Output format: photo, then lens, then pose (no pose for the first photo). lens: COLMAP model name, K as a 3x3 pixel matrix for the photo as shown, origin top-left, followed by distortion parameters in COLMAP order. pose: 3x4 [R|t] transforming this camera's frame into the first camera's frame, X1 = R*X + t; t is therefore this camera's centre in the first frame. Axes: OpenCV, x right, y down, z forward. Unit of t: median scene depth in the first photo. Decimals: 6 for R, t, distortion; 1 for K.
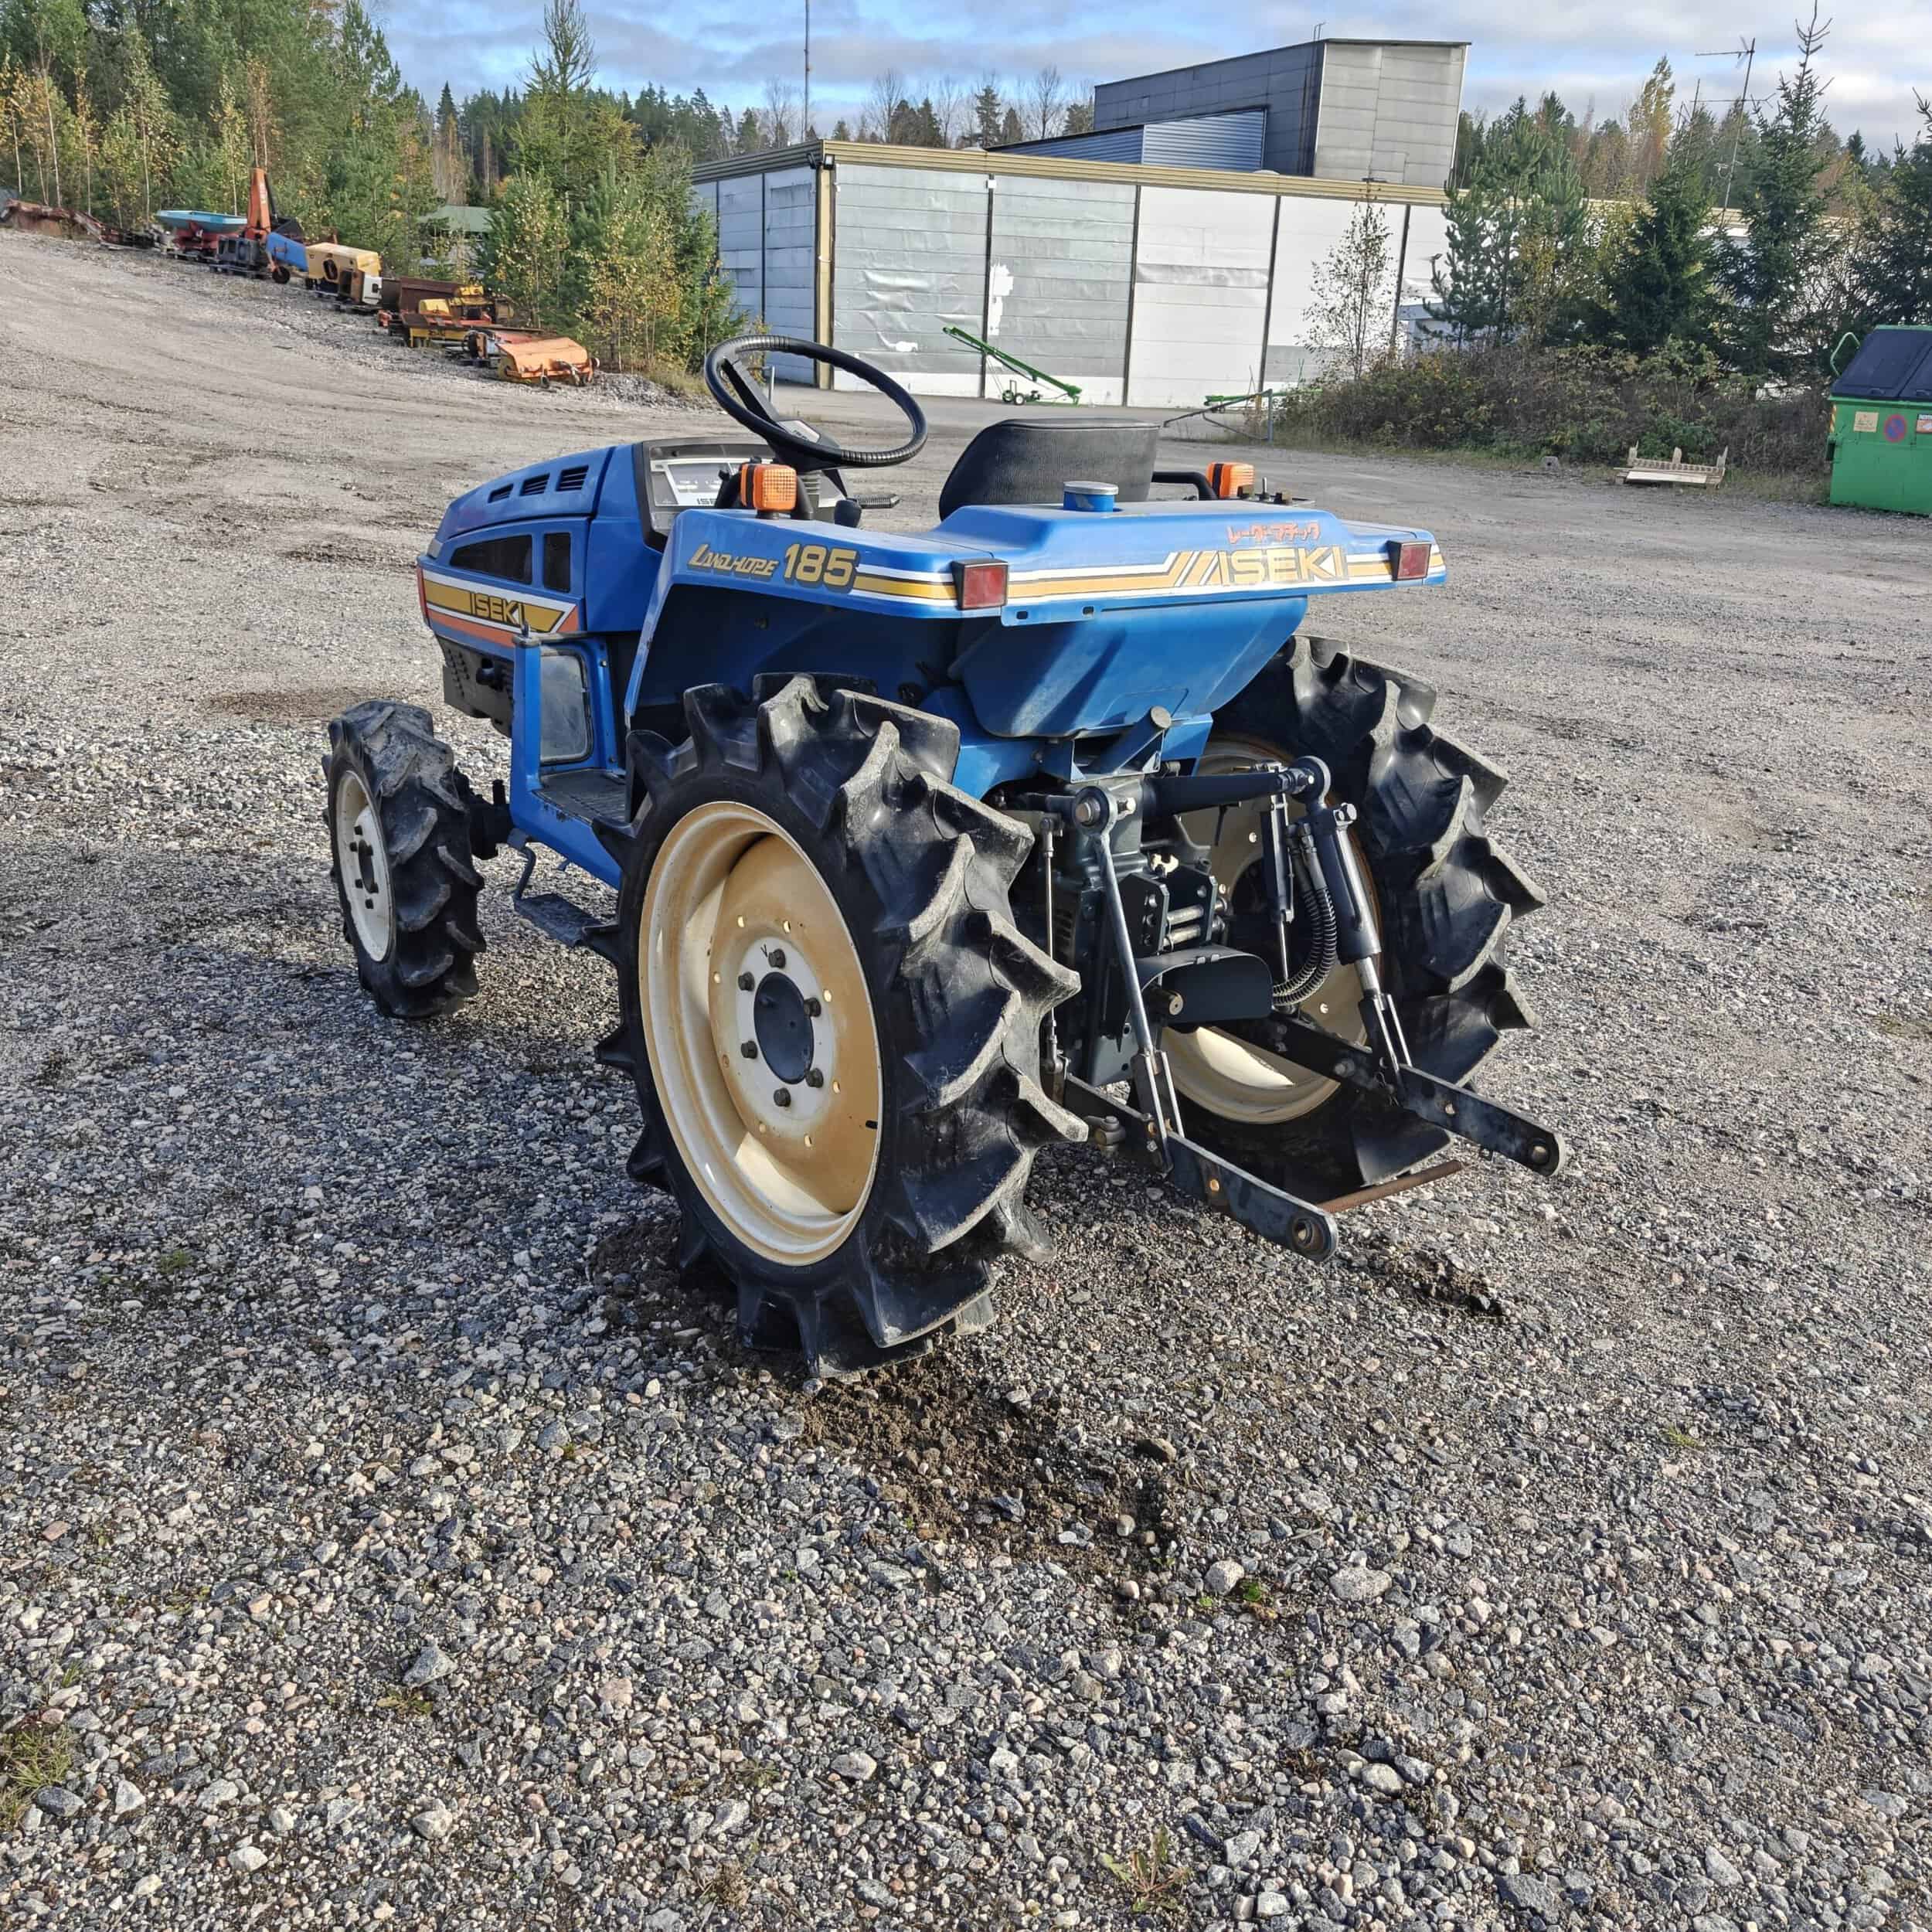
lens RADIAL K [[1798.5, 0, 1024.4], [0, 1798.5, 966.5], [0, 0, 1]] dist [0.005534, -0.021963]
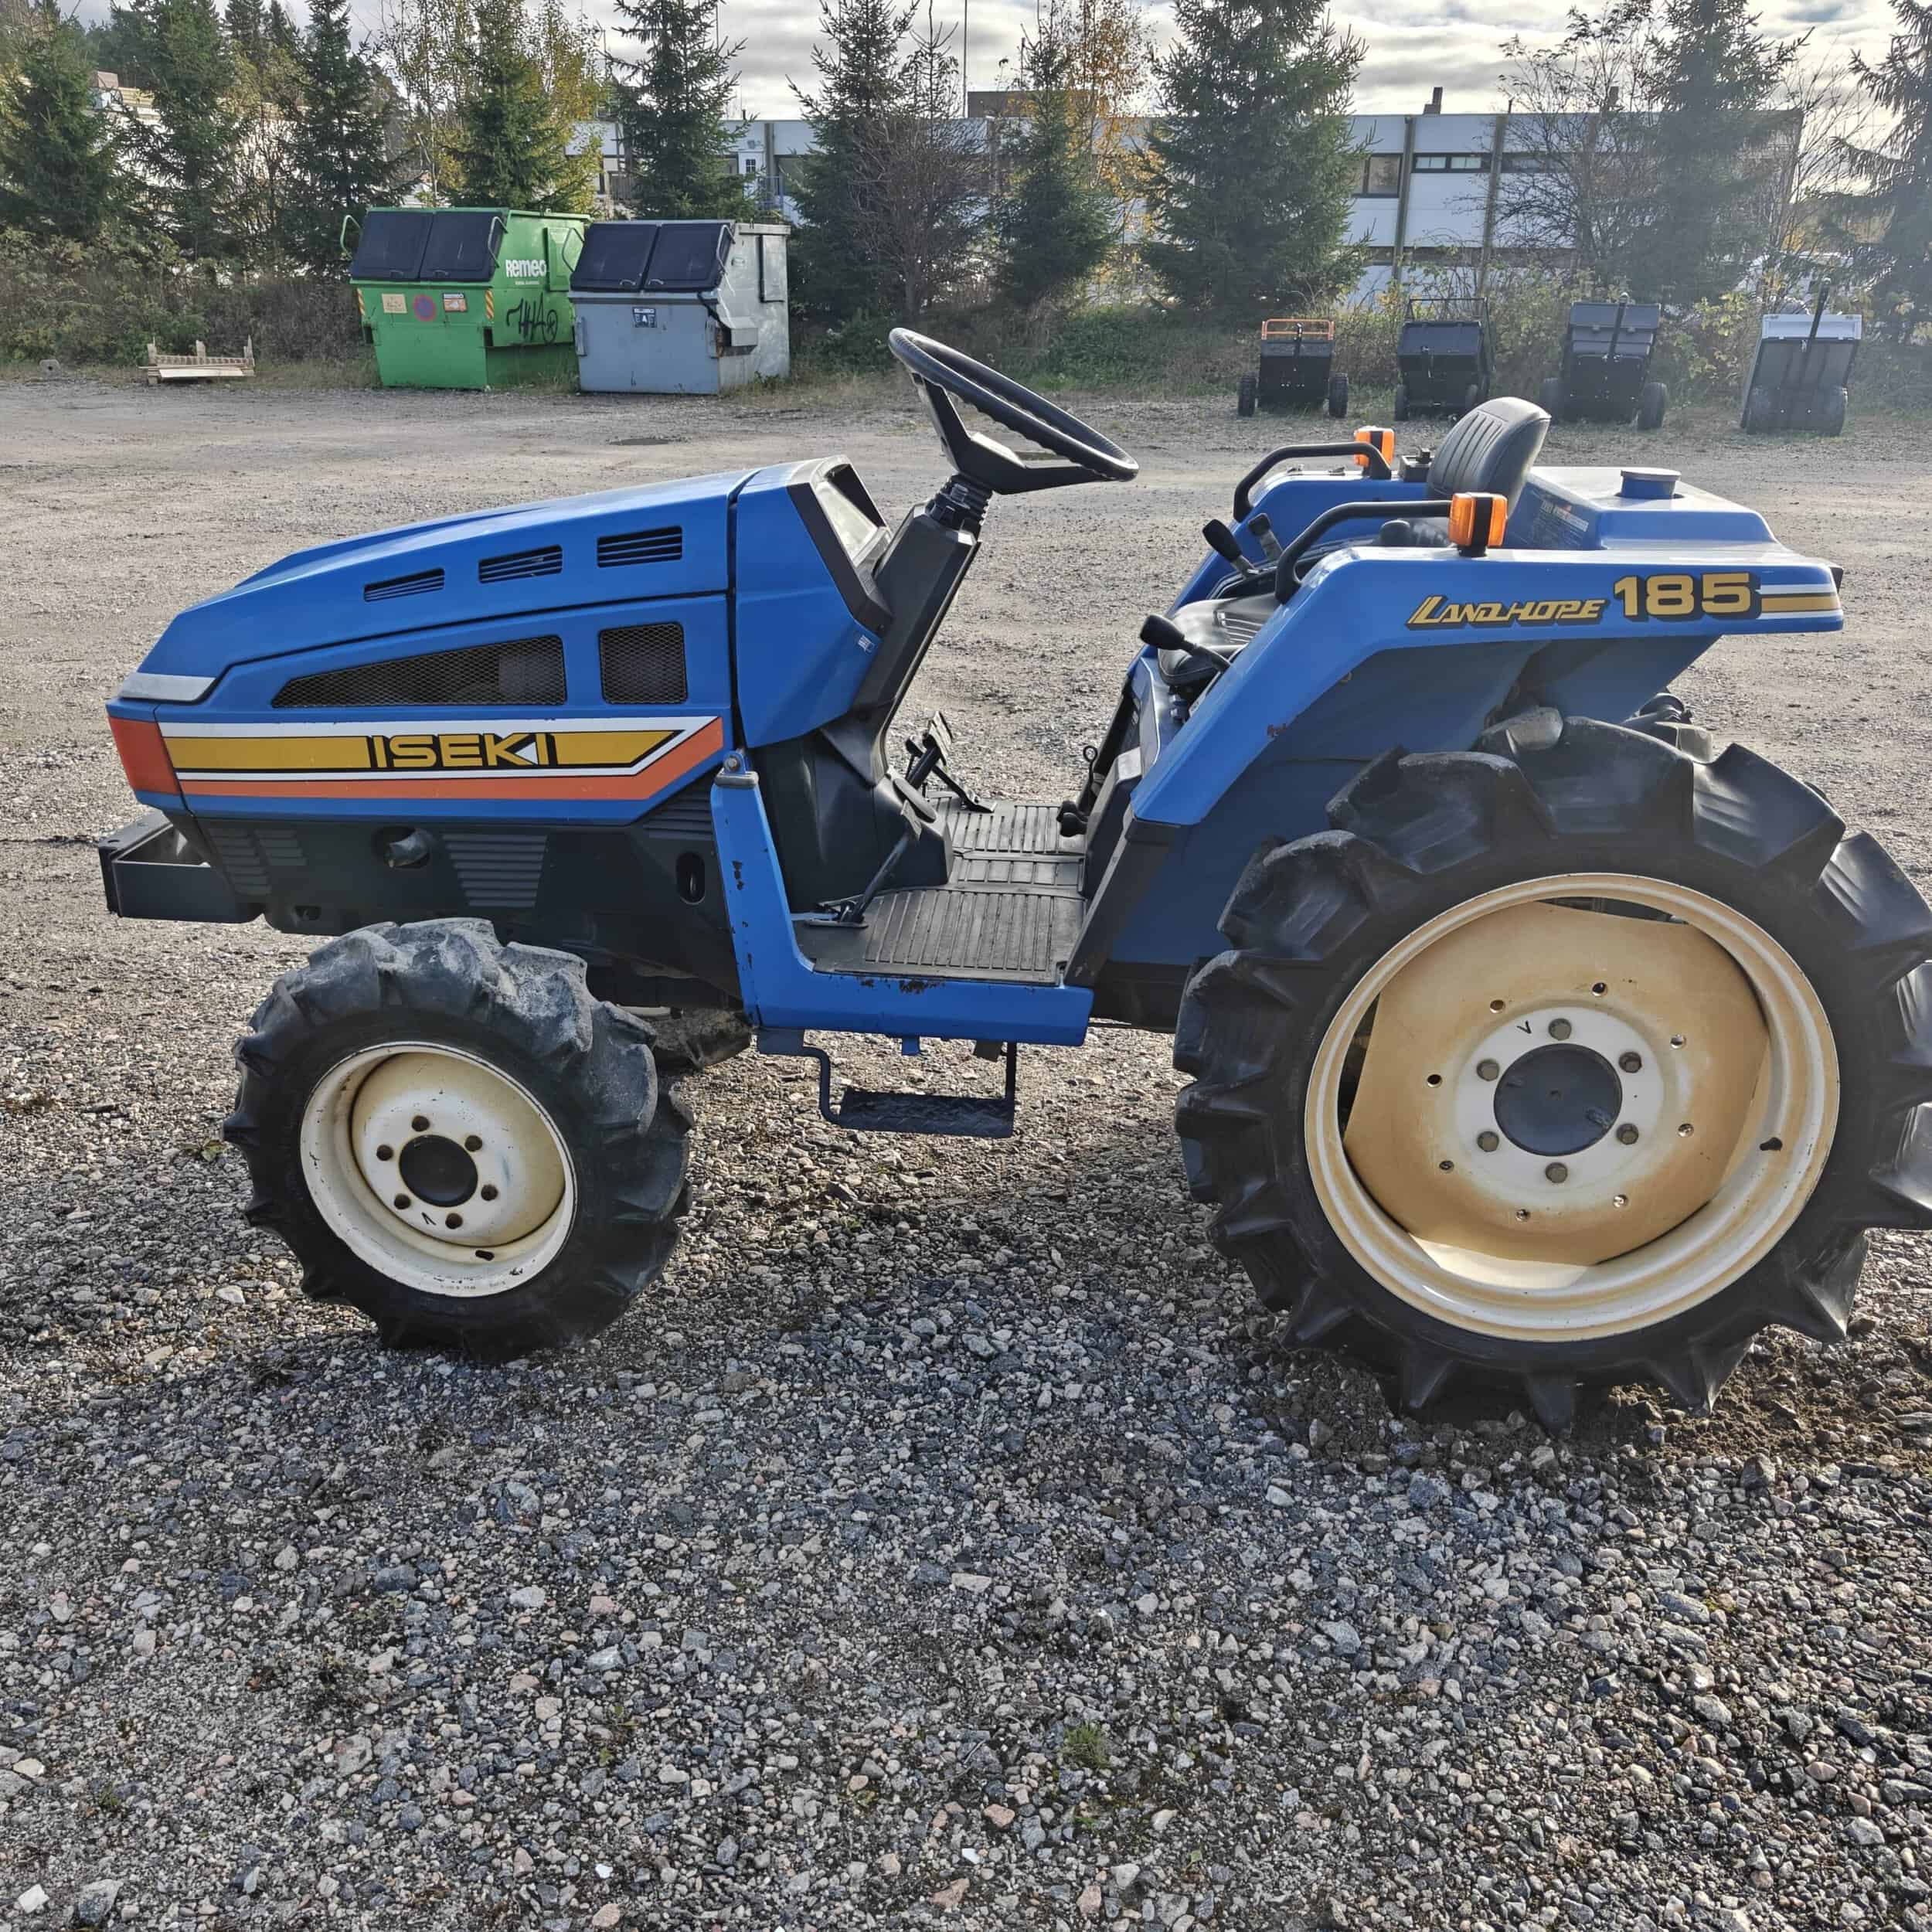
lens RADIAL K [[1766.3, 0, 991.7], [0, 1766.3, 960.5], [0, 0, 1]] dist [0.002017, 0.012503]
pose [[0.671994, -0.311556, 0.671831, -0.959948], [0.267280, 0.948086, 0.172322, -0.279774], [-0.690641, 0.063768, 0.720381, 0.572032]]
